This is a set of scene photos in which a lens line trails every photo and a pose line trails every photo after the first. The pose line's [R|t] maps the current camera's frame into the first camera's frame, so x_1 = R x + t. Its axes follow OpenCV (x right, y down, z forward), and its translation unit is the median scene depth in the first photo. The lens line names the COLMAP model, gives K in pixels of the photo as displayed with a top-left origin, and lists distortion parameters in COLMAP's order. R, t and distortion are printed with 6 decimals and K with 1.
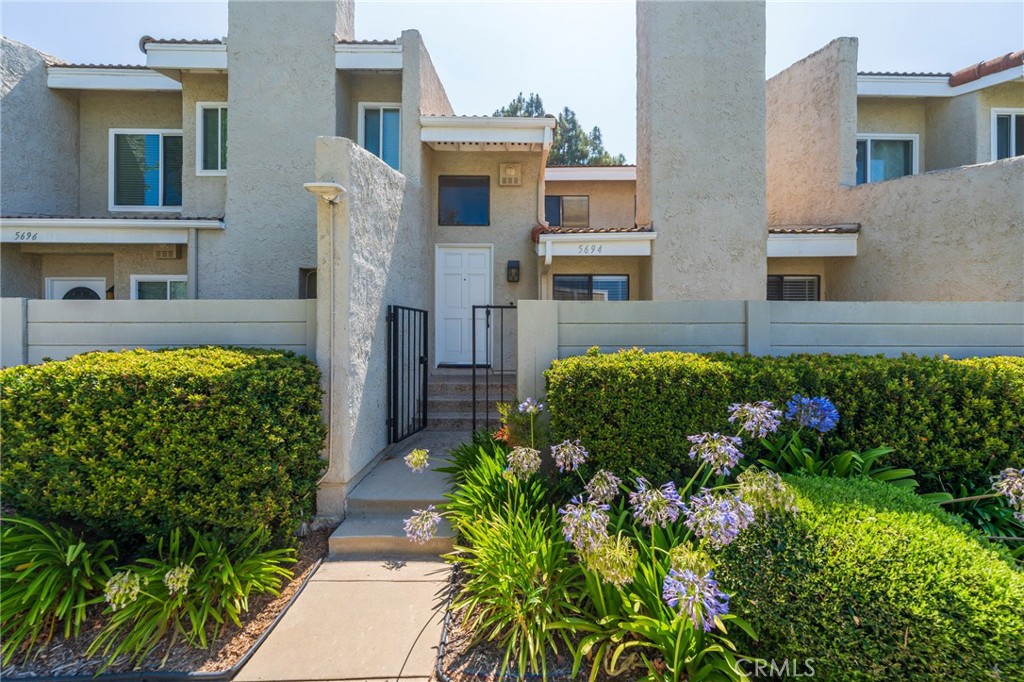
lens RADIAL K [[418.5, 0, 512.7], [0, 418.5, 335.9], [0, 0, 1]] dist [-0.000908, 0.000069]
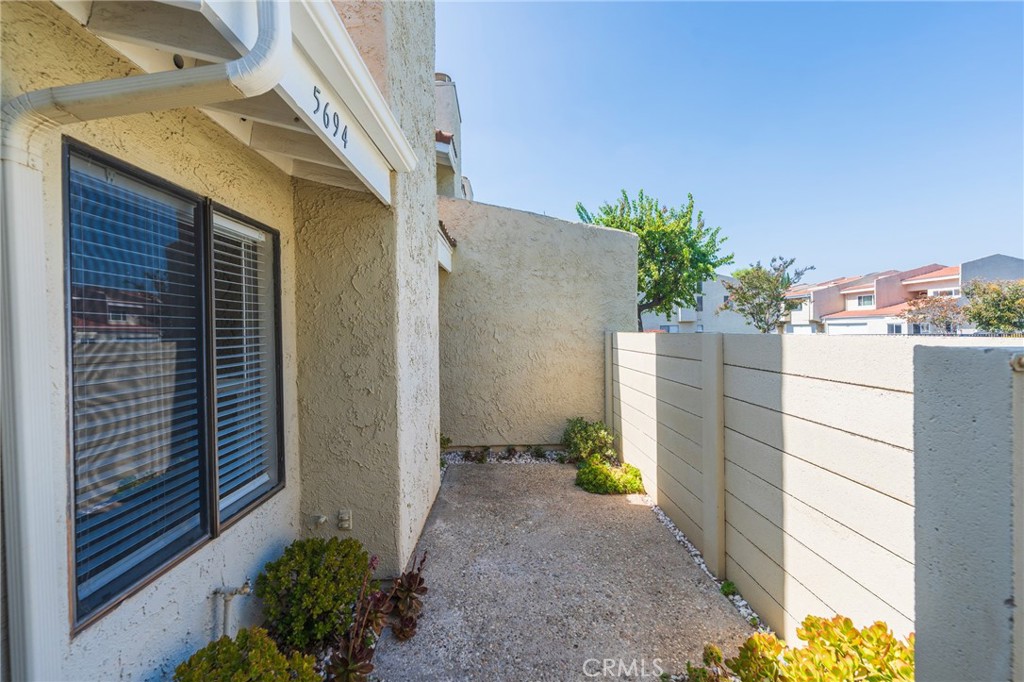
lens RADIAL K [[418.5, 0, 510.1], [0, 418.5, 335.5], [0, 0, 1]] dist [-0.000908, 0.000069]
pose [[-0.019182, -0.015301, 0.999699, -0.111839], [0.022545, 0.999622, 0.015732, -0.063429], [-0.999562, 0.022840, -0.018829, 0.891472]]
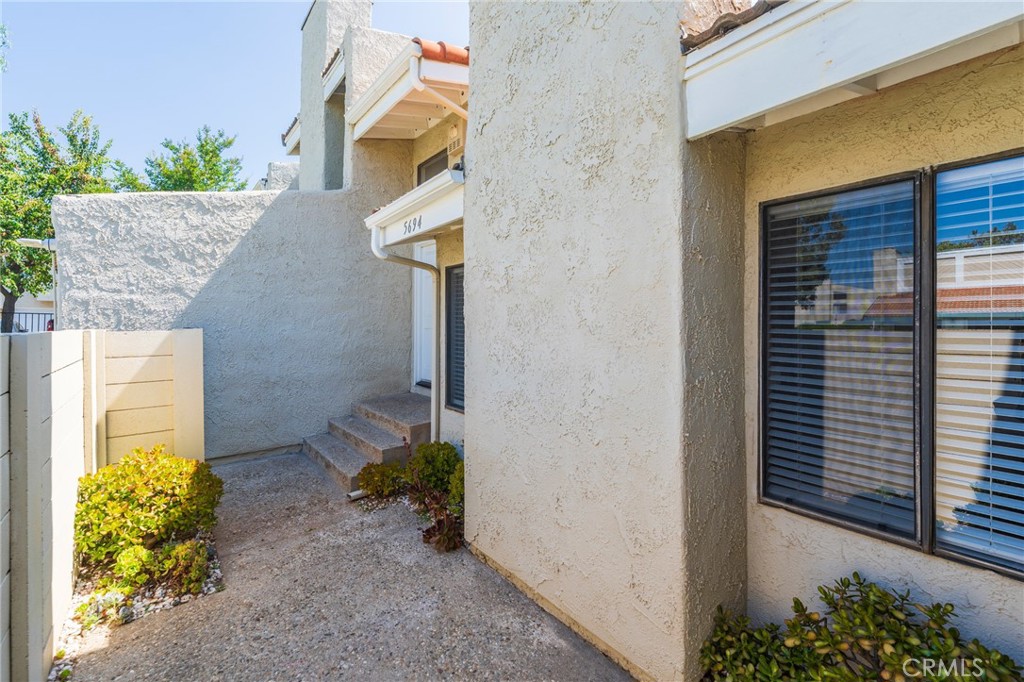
lens RADIAL K [[418.5, 0, 501.4], [0, 418.5, 323.2], [0, 0, 1]] dist [-0.000908, 0.000069]
pose [[0.620494, -0.003447, -0.784203, 0.756644], [0.000159, 0.999991, -0.004271, -0.060228], [0.784211, 0.002525, 0.620489, 0.723479]]
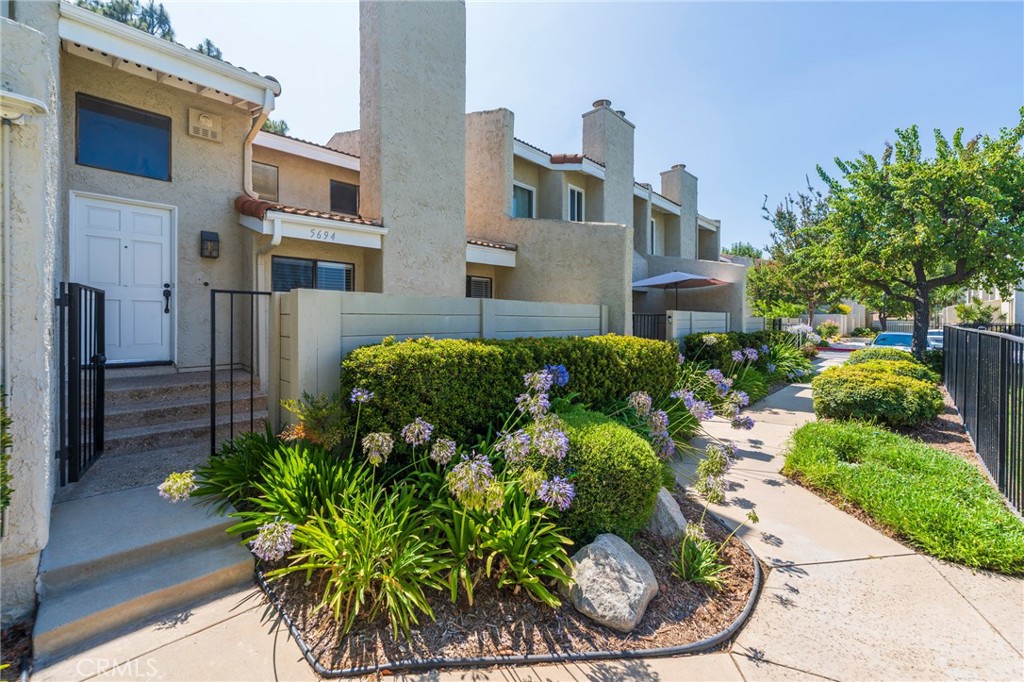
lens RADIAL K [[418.5, 0, 515.1], [0, 418.5, 323.1], [0, 0, 1]] dist [-0.000908, 0.000069]
pose [[0.699507, -0.003364, 0.714618, -0.200572], [-0.002091, 0.999975, 0.006755, -0.009672], [-0.714622, -0.006219, 0.699483, -0.001933]]
